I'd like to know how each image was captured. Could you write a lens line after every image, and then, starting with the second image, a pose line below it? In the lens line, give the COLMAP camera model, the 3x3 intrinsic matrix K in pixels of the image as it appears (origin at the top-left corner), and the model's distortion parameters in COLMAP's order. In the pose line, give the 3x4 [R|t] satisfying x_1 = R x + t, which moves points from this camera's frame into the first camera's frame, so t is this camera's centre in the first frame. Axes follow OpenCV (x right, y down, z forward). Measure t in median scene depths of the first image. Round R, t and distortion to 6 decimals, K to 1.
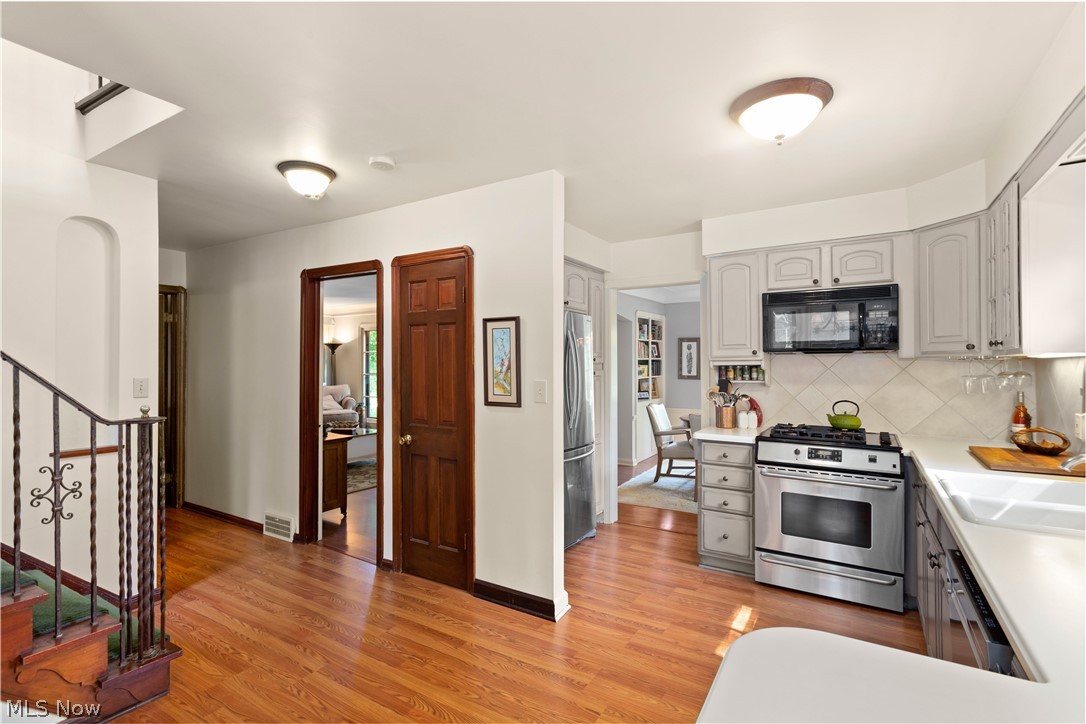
lens RADIAL K [[520.7, 0, 542.8], [0, 520.7, 367.1], [0, 0, 1]] dist [-0.000660, 0.000260]
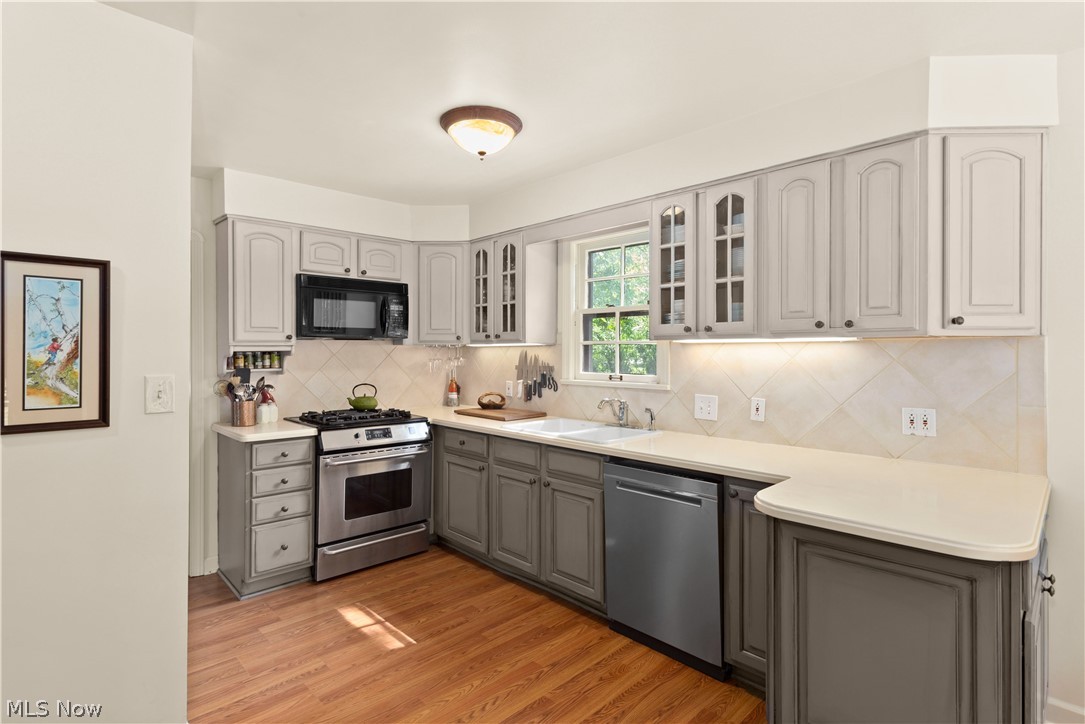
lens RADIAL K [[544.3, 0, 542.5], [0, 544.3, 362.0], [0, 0, 1]] dist [0.025422, 0.000072]
pose [[0.242650, -0.017931, 0.969948, -0.454193], [0.005673, 0.999838, 0.017065, 0.001480], [-0.970097, 0.001362, 0.242713, 0.374234]]
